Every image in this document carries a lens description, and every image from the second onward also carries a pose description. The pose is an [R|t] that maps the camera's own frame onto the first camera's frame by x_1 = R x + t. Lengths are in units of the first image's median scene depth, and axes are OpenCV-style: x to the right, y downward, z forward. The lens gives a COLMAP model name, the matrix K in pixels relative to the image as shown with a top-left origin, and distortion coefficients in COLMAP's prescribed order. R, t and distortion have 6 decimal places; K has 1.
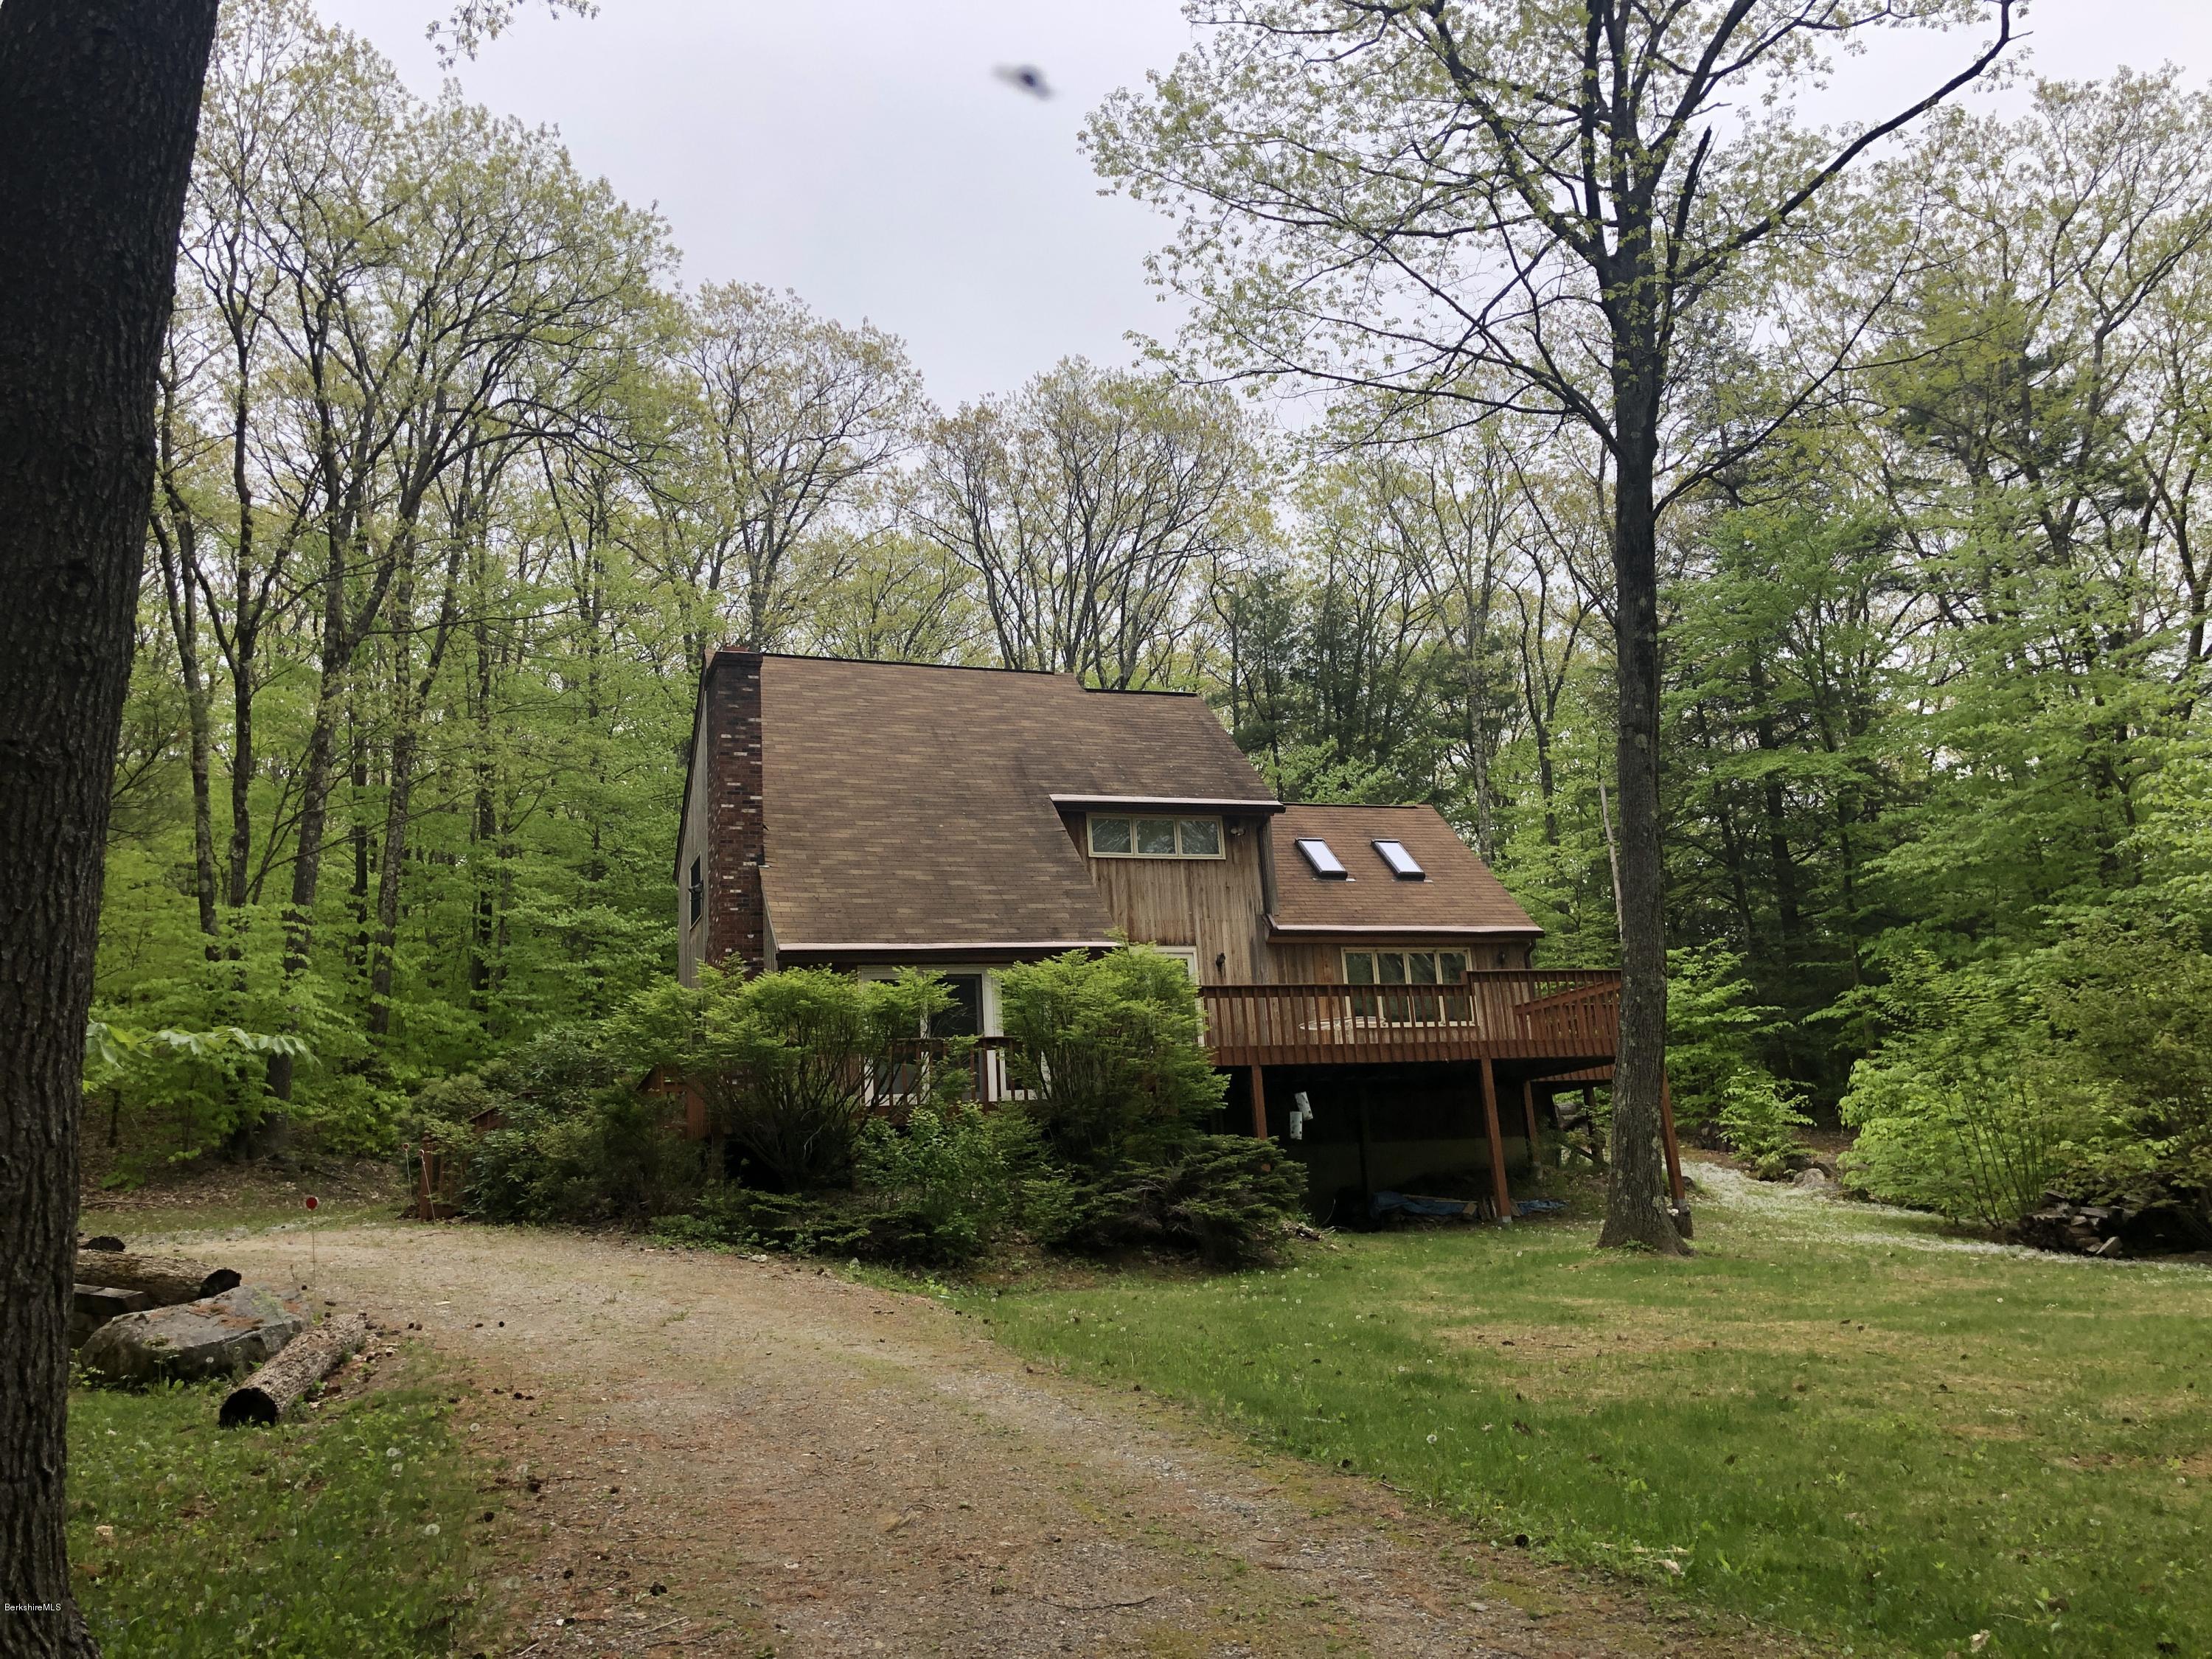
lens RADIAL K [[1788.1, 0, 1106.0], [0, 1788.1, 829.5], [0, 0, 1]] dist [-0.001357, -0.006459]
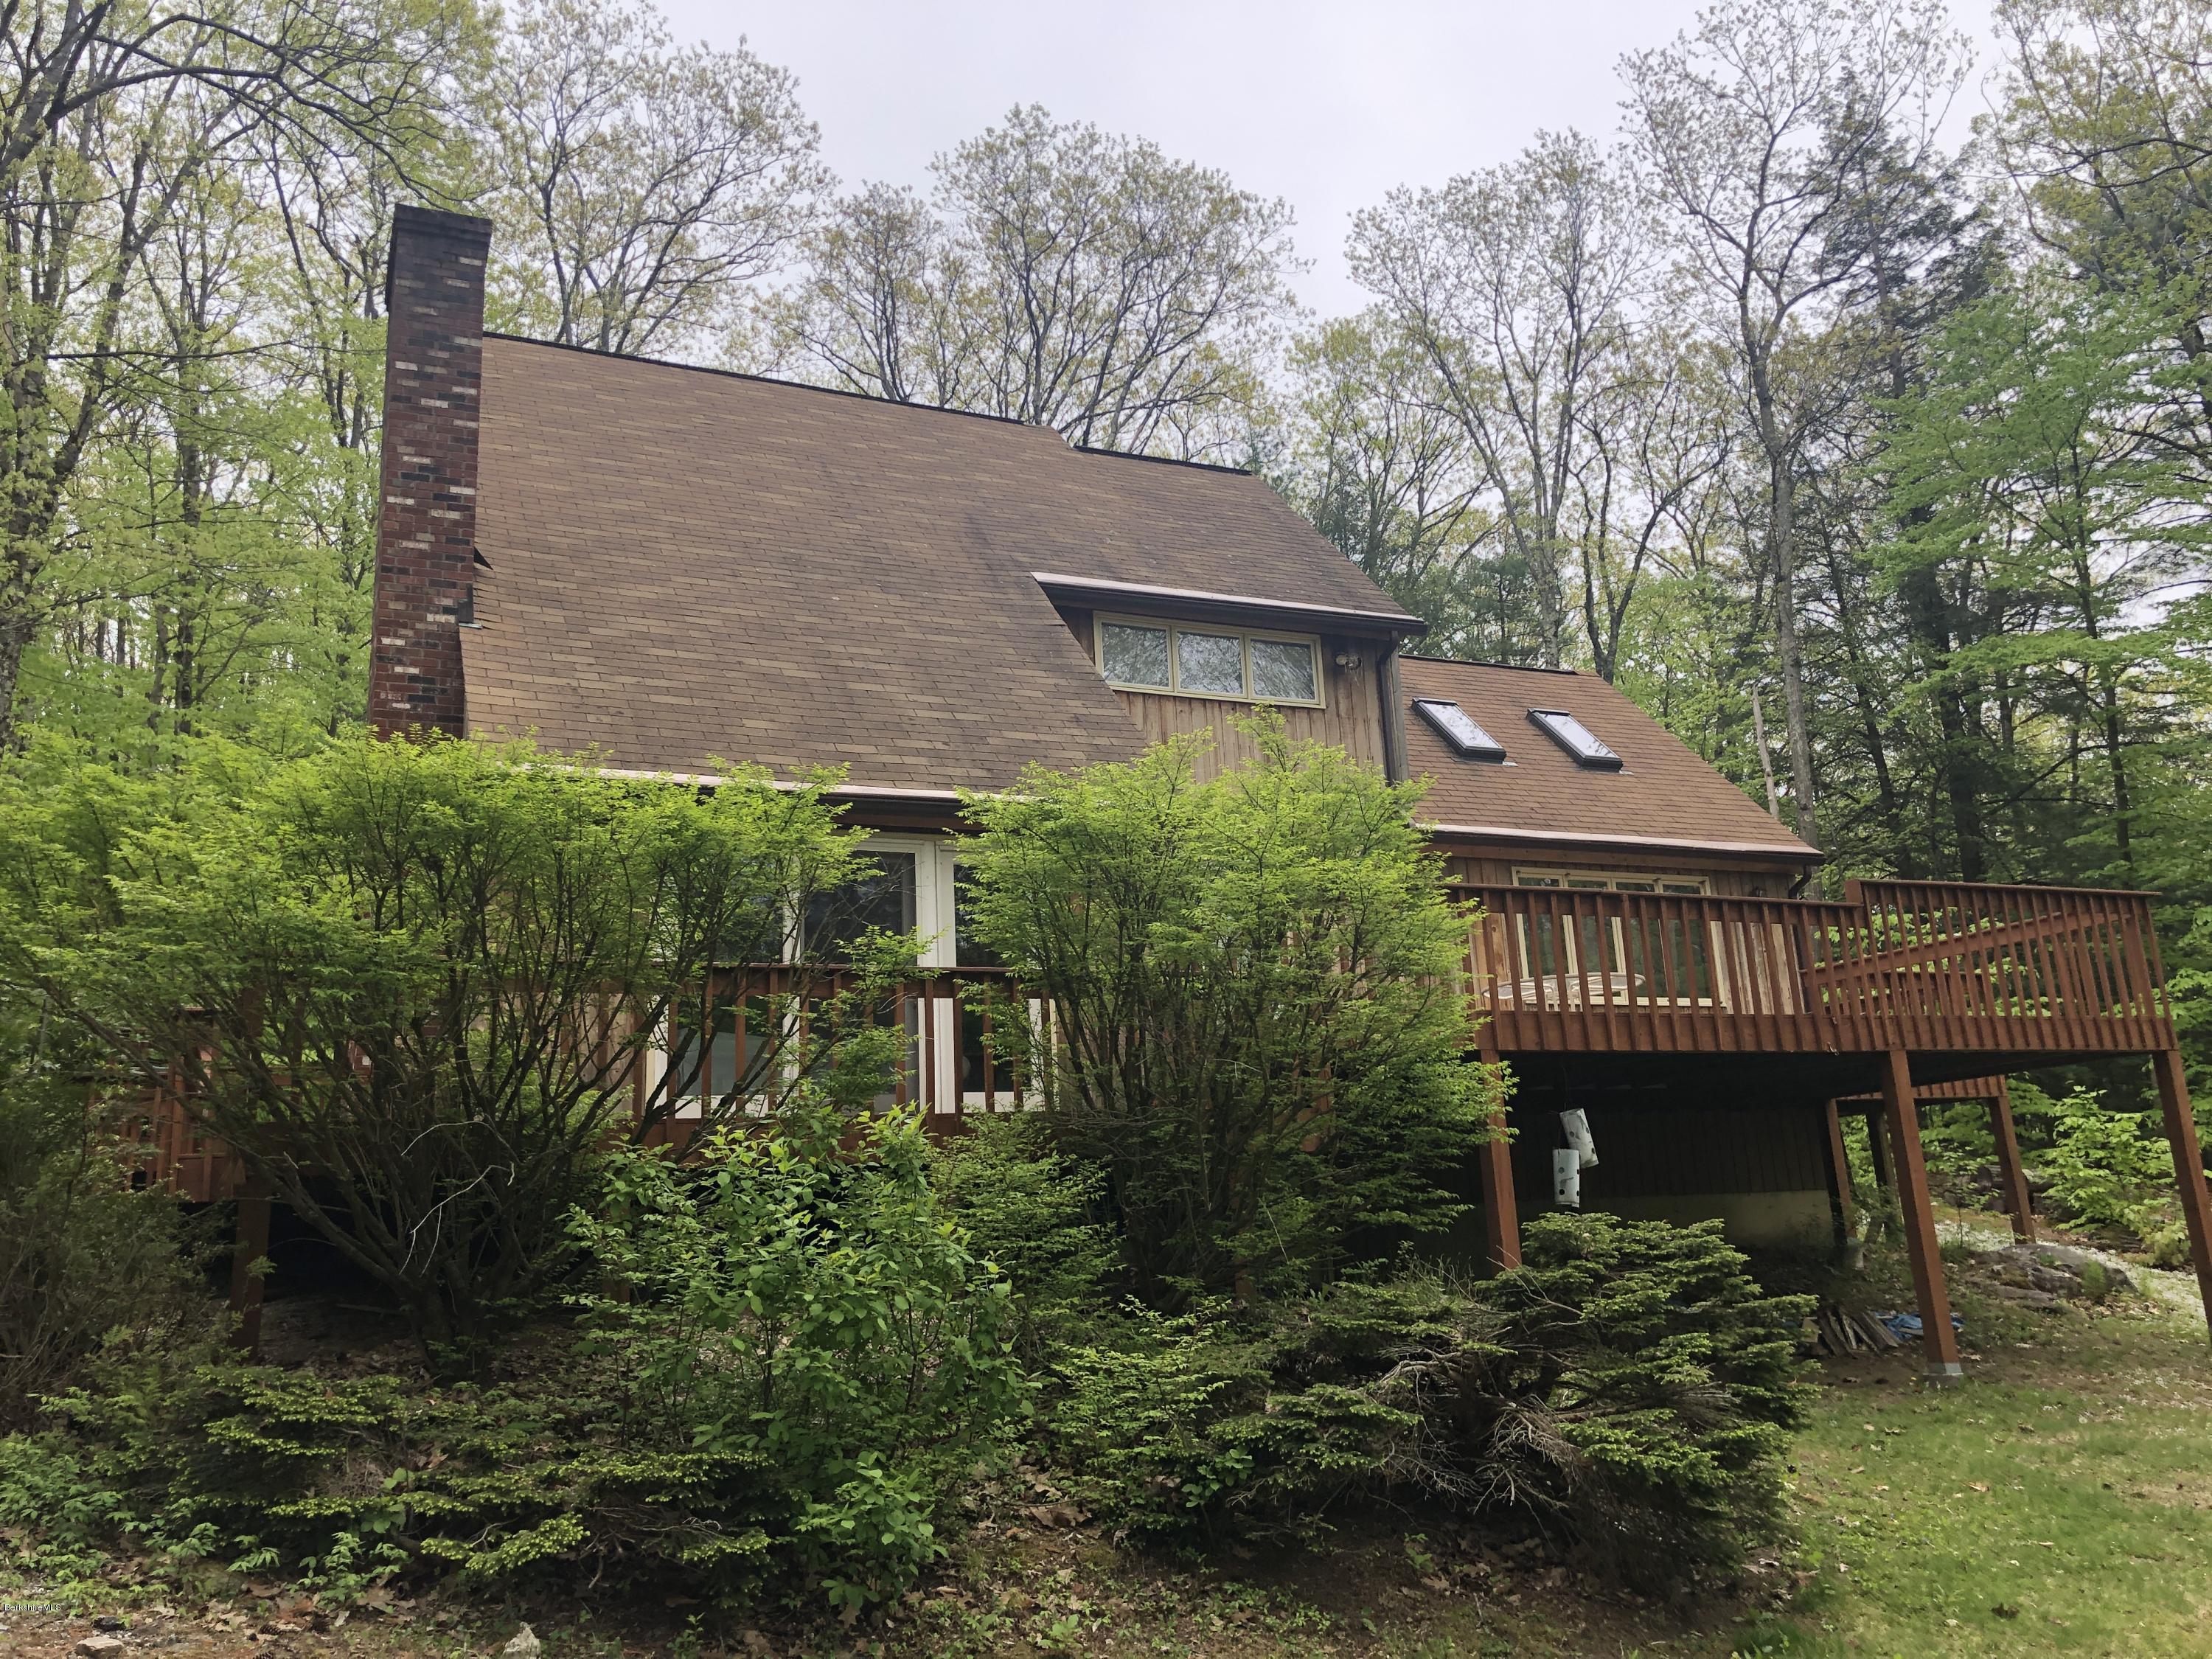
lens RADIAL K [[1788.1, 0, 1106.0], [0, 1788.1, 829.5], [0, 0, 1]] dist [-0.001357, -0.006459]
pose [[0.997348, 0.029051, 0.066738, -0.044606], [-0.028188, 0.999507, -0.013835, 0.070590], [-0.067107, 0.011918, 0.997675, 0.453909]]
